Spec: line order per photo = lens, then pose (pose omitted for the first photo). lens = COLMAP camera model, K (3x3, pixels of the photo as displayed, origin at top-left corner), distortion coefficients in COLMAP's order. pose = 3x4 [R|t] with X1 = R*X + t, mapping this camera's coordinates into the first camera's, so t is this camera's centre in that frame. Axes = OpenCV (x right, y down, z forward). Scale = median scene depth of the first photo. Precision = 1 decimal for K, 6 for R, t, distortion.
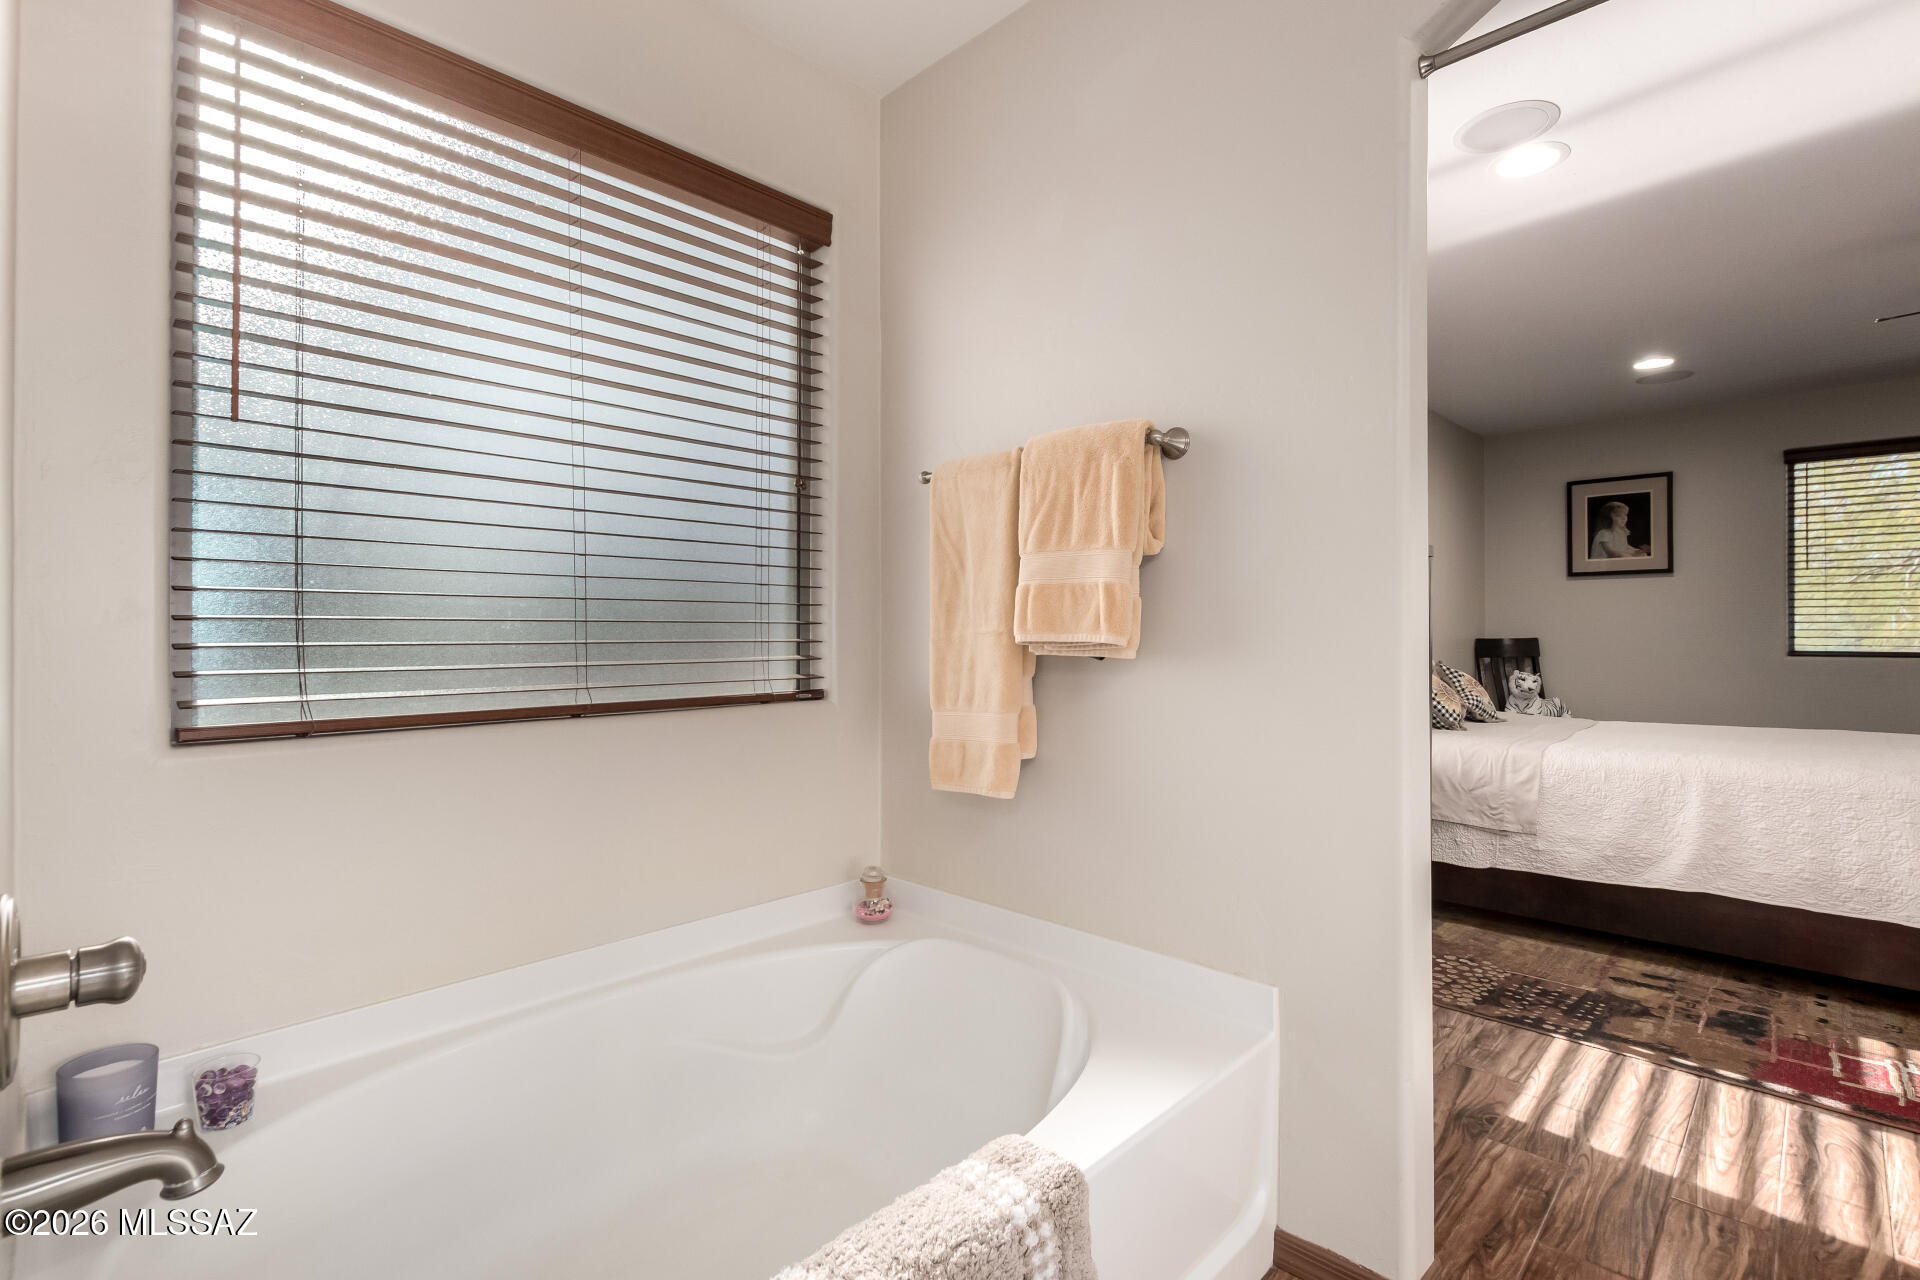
lens RADIAL K [[876.9, 0, 961.5], [0, 876.9, 632.3], [0, 0, 1]] dist [0.001681, -0.000112]
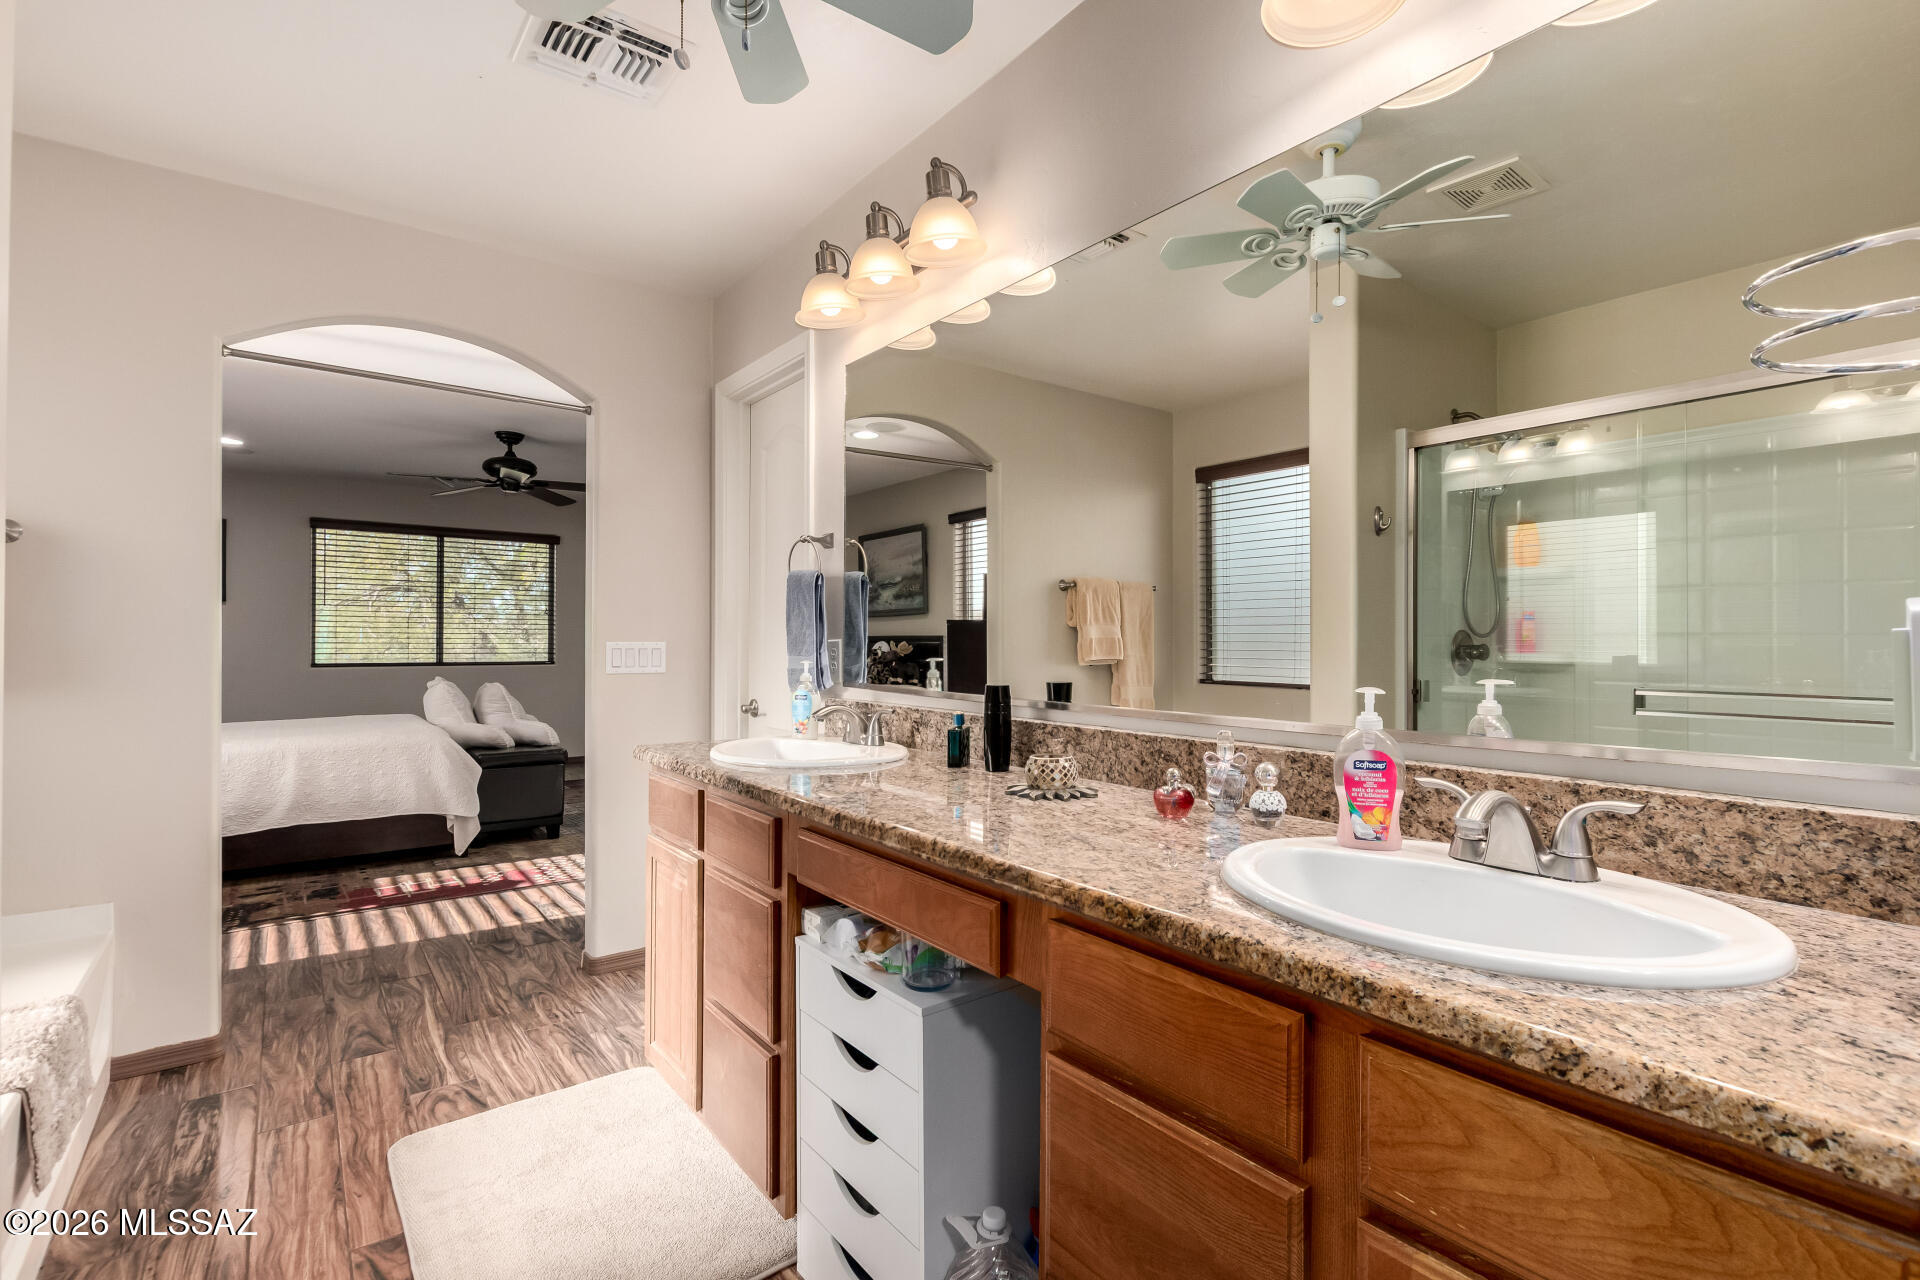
lens RADIAL K [[876.9, 0, 963.6], [0, 876.9, 639.0], [0, 0, 1]] dist [0.001681, -0.000112]
pose [[0.135673, 0.007390, 0.990726, -0.532546], [-0.008256, 0.999946, -0.006328, -0.032617], [-0.990719, -0.007321, 0.135727, -0.375292]]
